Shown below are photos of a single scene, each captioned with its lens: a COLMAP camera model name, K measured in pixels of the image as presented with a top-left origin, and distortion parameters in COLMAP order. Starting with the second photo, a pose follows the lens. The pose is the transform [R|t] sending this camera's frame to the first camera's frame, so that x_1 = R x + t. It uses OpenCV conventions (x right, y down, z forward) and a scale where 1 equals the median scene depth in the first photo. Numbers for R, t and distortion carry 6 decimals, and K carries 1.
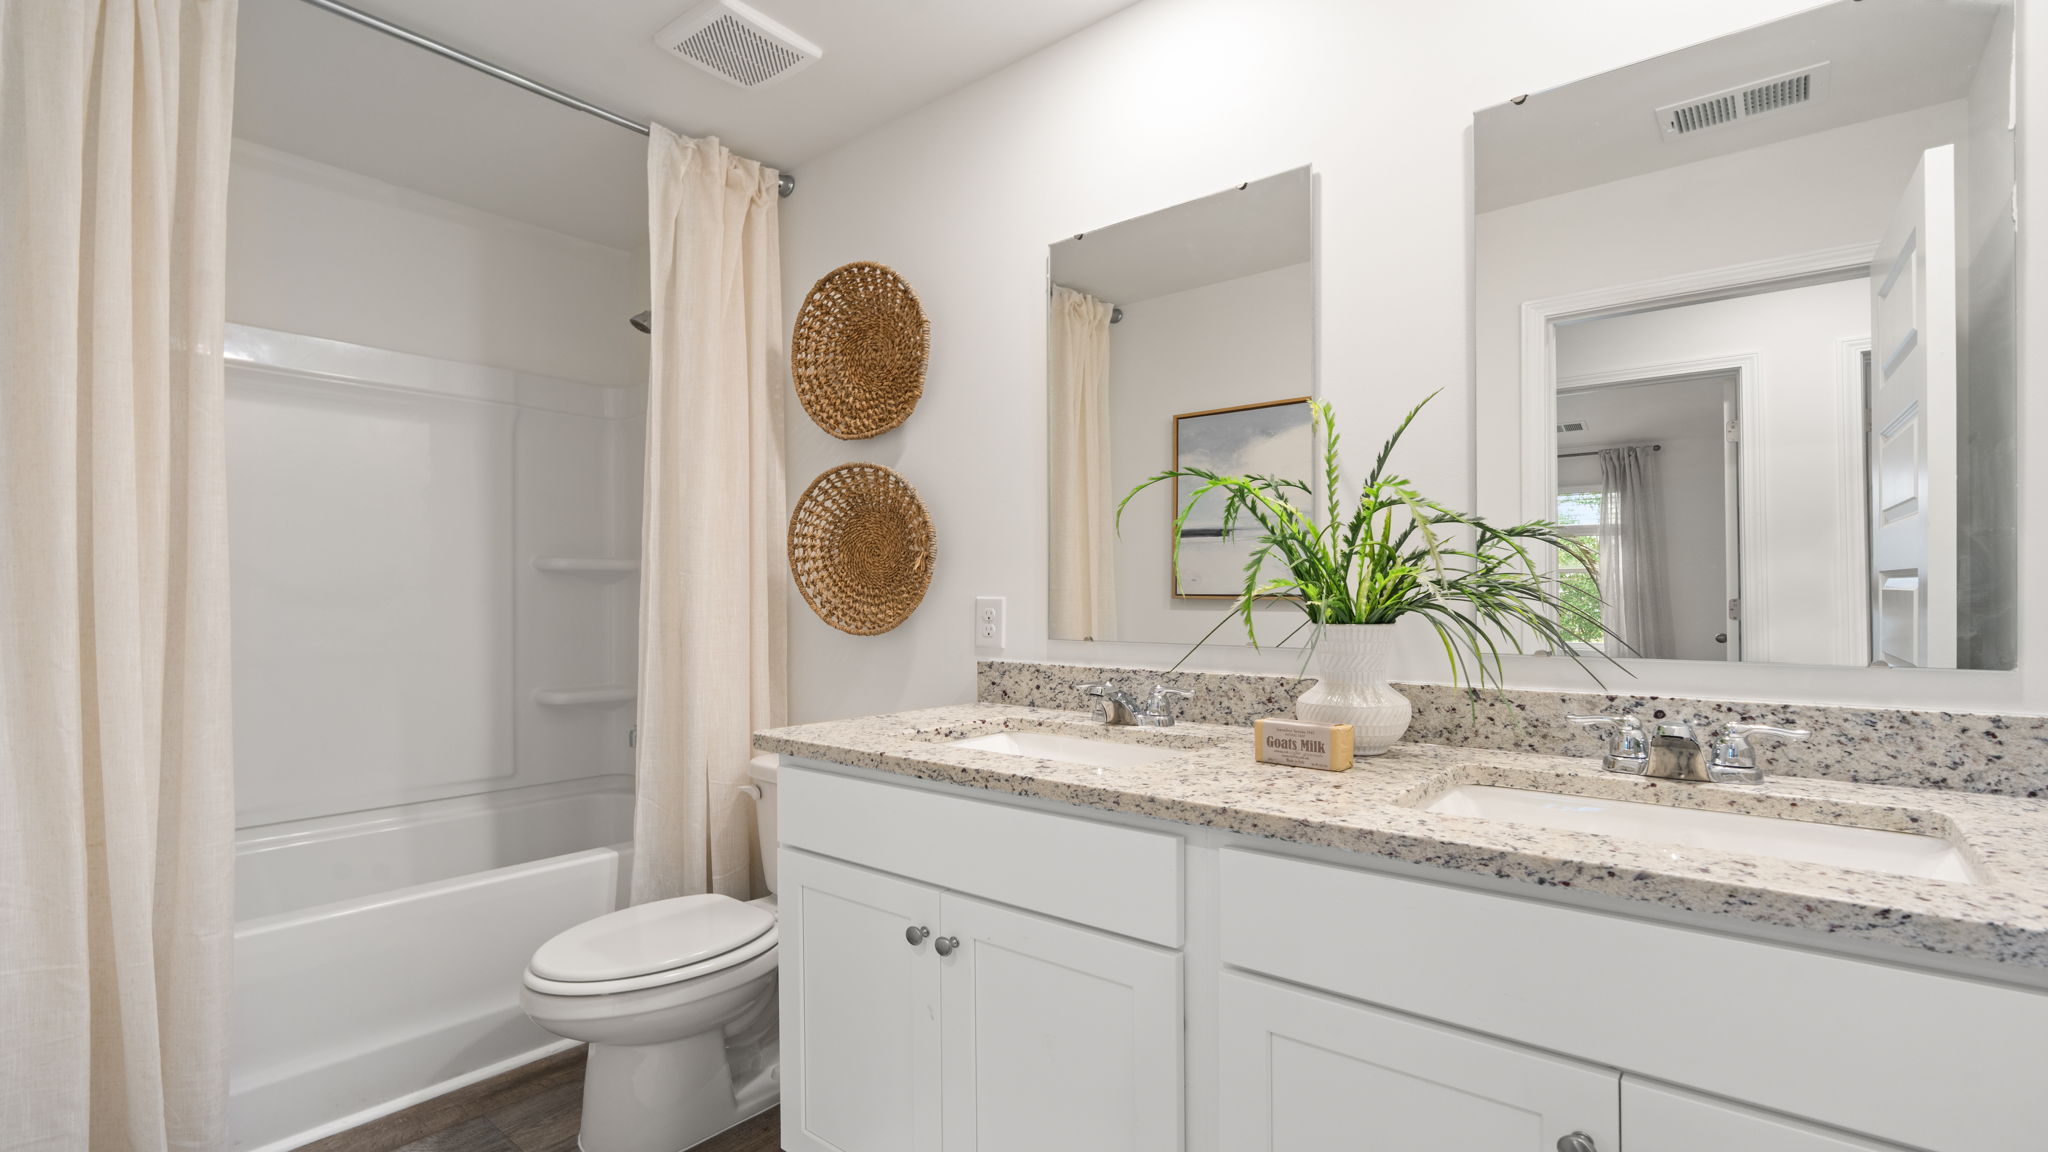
lens RADIAL K [[942.5, 0, 1088.7], [0, 942.5, 575.9], [0, 0, 1]] dist [0.000208, 0.000131]
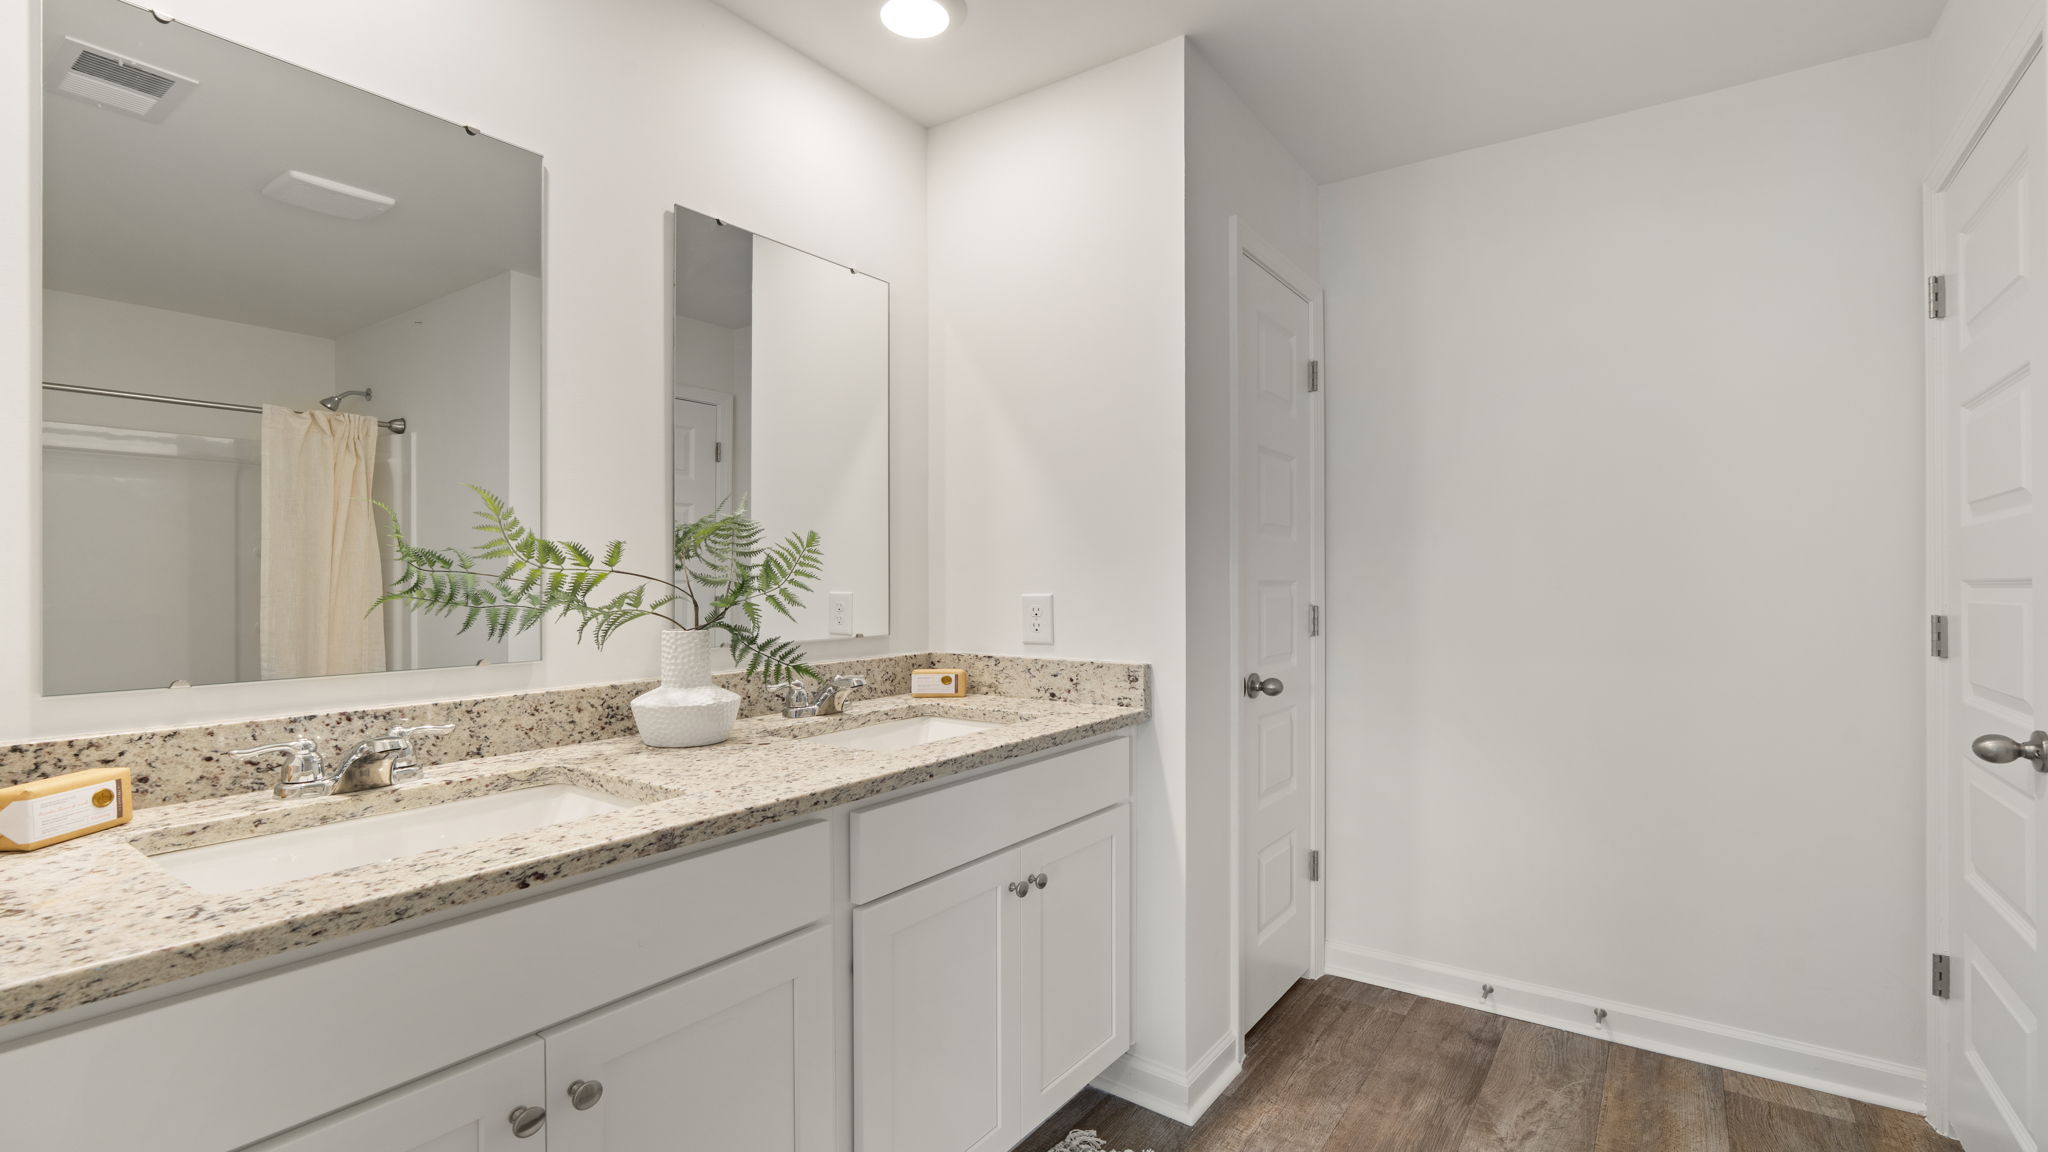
lens RADIAL K [[909.7, 0, 1024.0], [0, 909.7, 576.0], [0, 0, 1]] dist [-0.003544, 0.000230]
pose [[-0.058664, 0.018310, 0.998110, -0.857619], [0.004755, 0.999826, -0.018062, 0.009546], [-0.998266, 0.003687, -0.058741, 0.694478]]
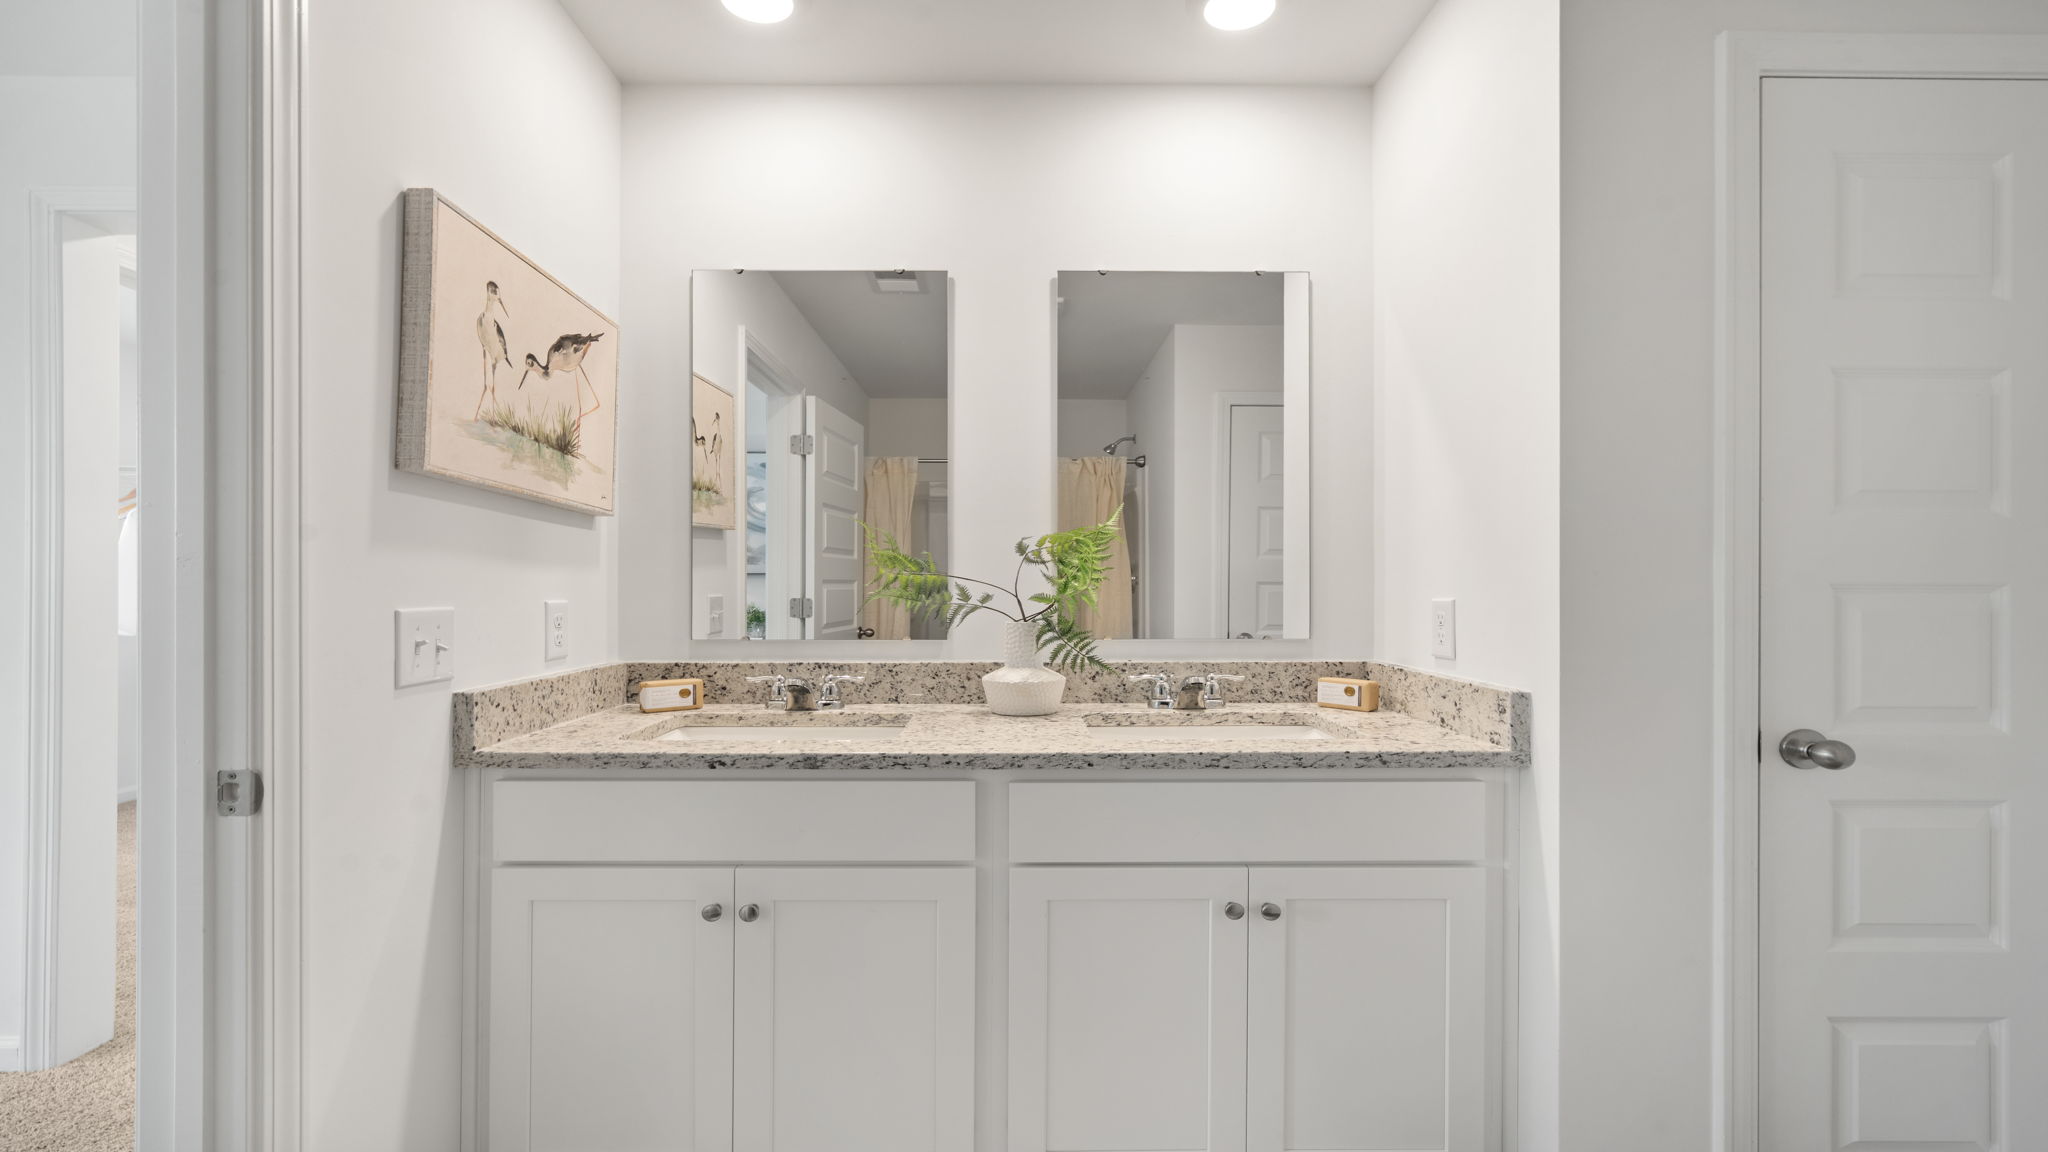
lens RADIAL K [[909.7, 0, 1024.0], [0, 909.7, 576.0], [0, 0, 1]] dist [-0.003544, 0.000230]
pose [[0.765004, 0.019569, 0.643728, -0.595004], [-0.009794, 0.999776, -0.018753, 0.010642], [-0.643951, 0.008041, 0.765025, -0.032187]]
